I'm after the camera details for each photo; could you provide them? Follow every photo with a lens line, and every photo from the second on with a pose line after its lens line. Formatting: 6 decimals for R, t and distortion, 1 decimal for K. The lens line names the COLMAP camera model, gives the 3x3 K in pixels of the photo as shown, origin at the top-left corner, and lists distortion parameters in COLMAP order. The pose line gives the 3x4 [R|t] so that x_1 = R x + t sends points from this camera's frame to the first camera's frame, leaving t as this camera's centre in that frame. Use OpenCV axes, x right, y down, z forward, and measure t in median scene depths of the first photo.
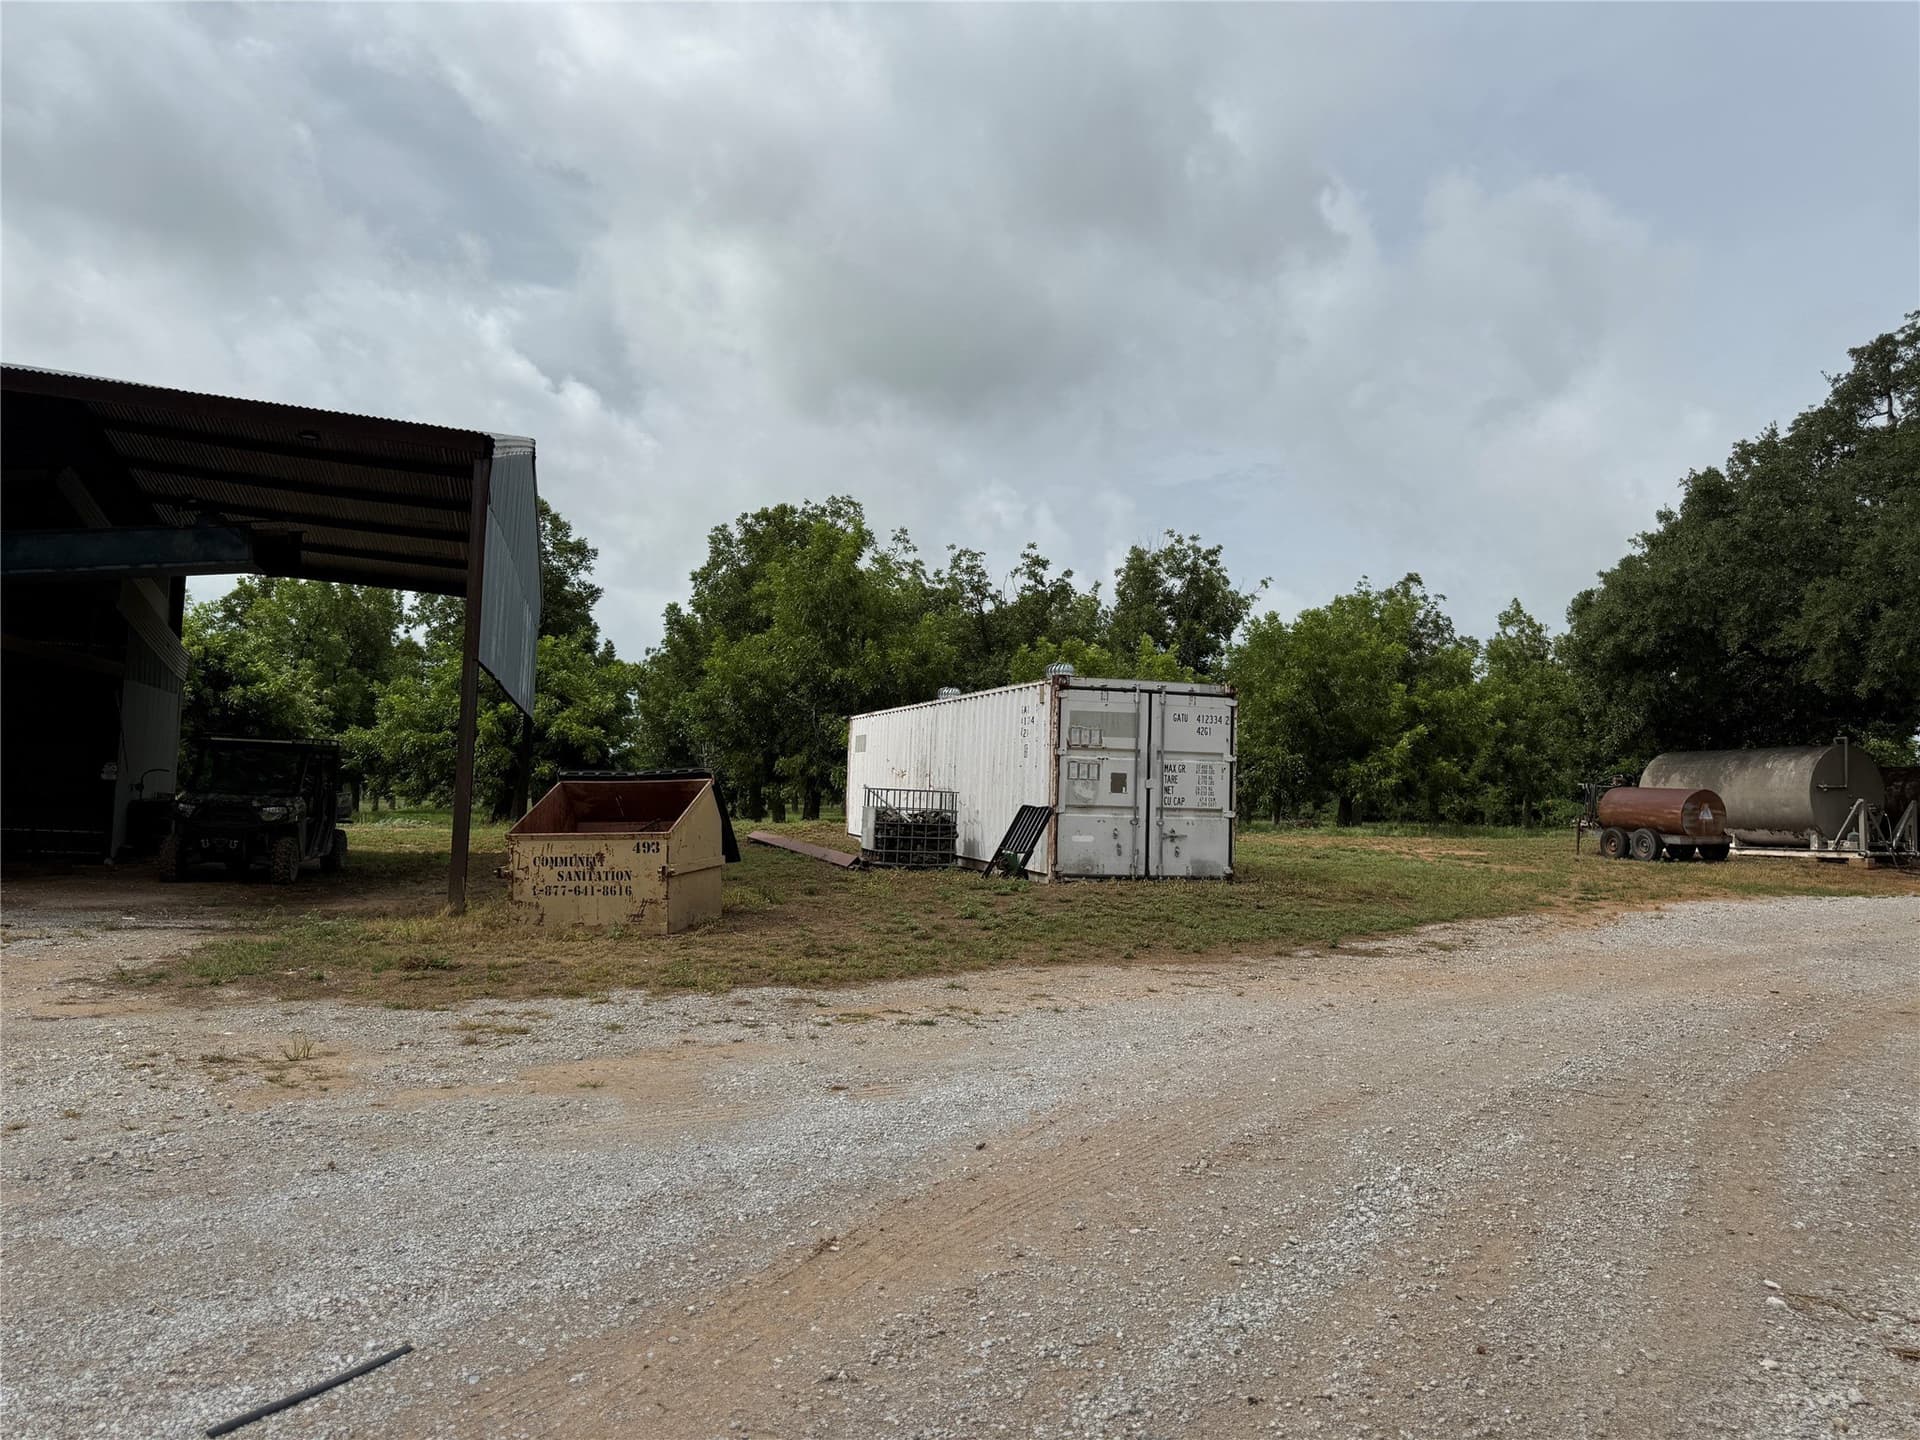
lens RADIAL K [[1303.9, 0, 960.0], [0, 1303.9, 720.0], [0, 0, 1]] dist [0.083611, -0.140541]
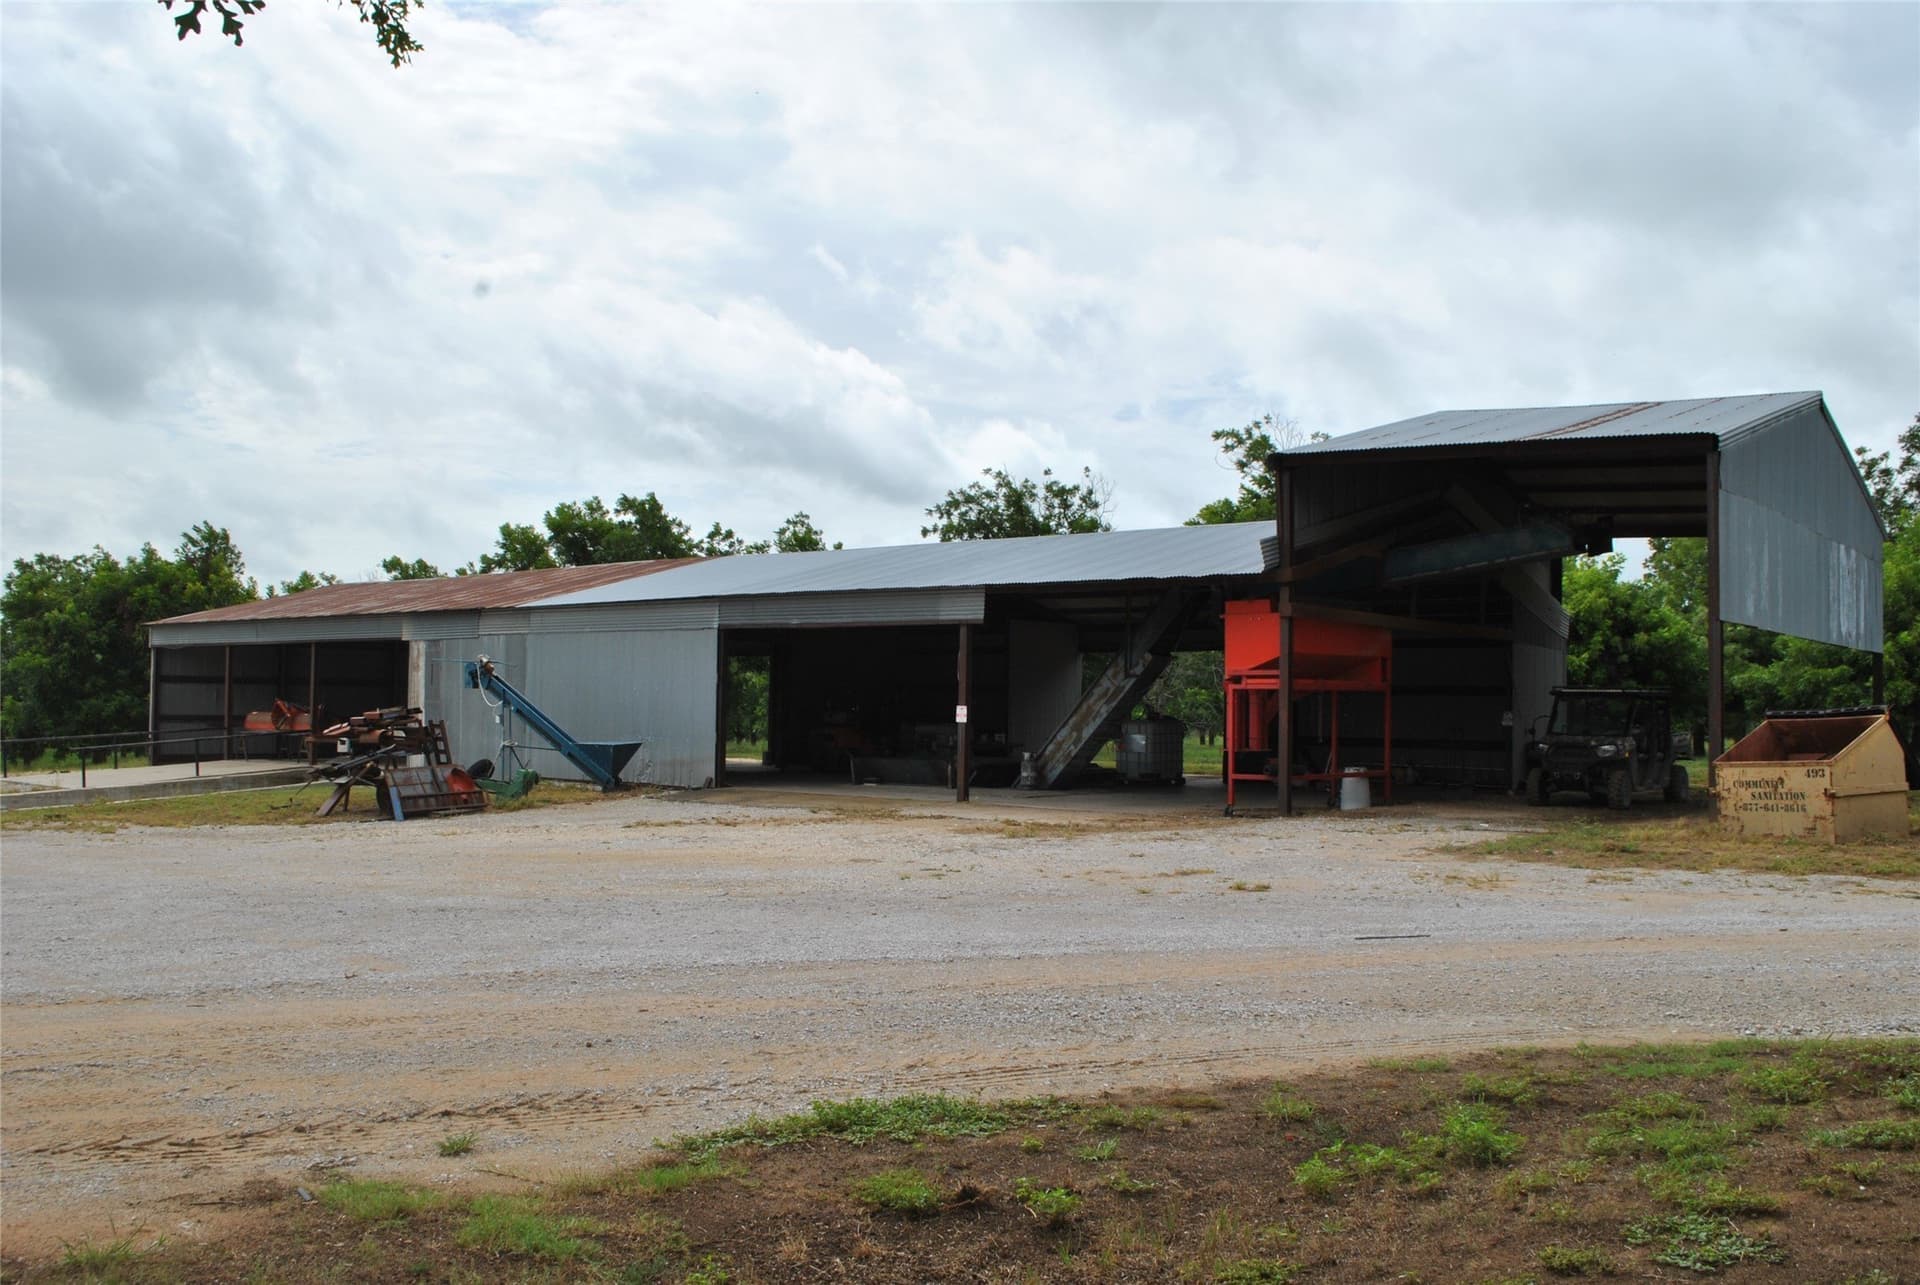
lens RADIAL K [[1610.3, 0, 993.0], [0, 1610.3, 645.4], [0, 0, 1]] dist [-0.002516, -0.108139]
pose [[0.589975, -0.060494, -0.805152, 0.273138], [0.059443, 0.997738, -0.031406, -0.010407], [0.805230, -0.029332, 0.592236, -0.260066]]
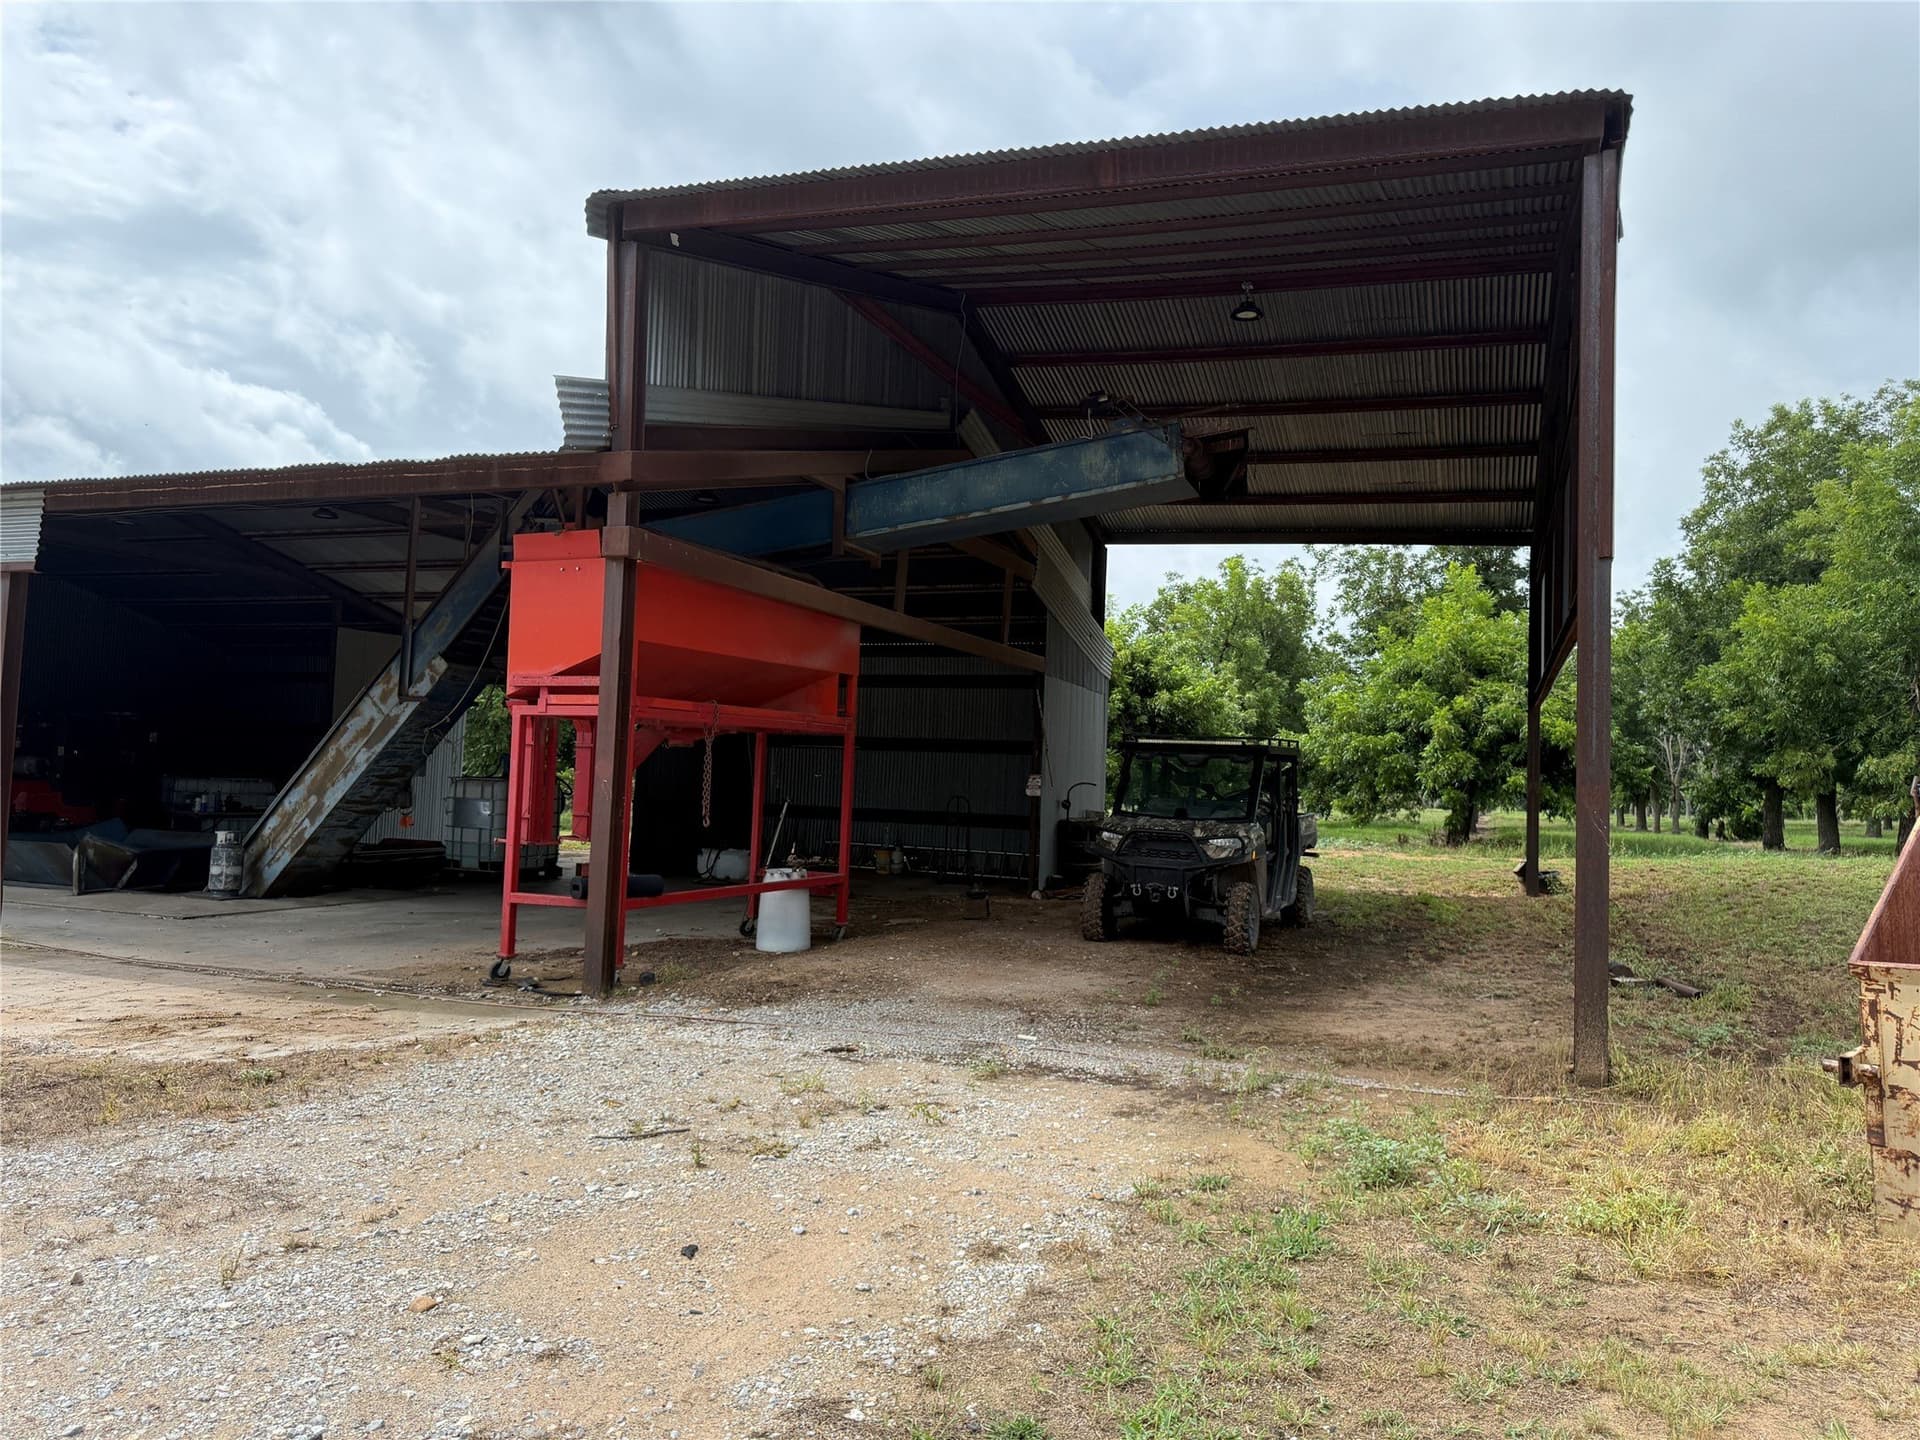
lens RADIAL K [[1303.9, 0, 960.0], [0, 1303.9, 720.0], [0, 0, 1]] dist [0.083611, -0.140541]
pose [[0.793352, -0.037807, -0.607588, -0.172653], [0.033490, 0.999269, -0.018450, 0.010347], [0.607841, -0.005710, 0.794038, 0.306285]]
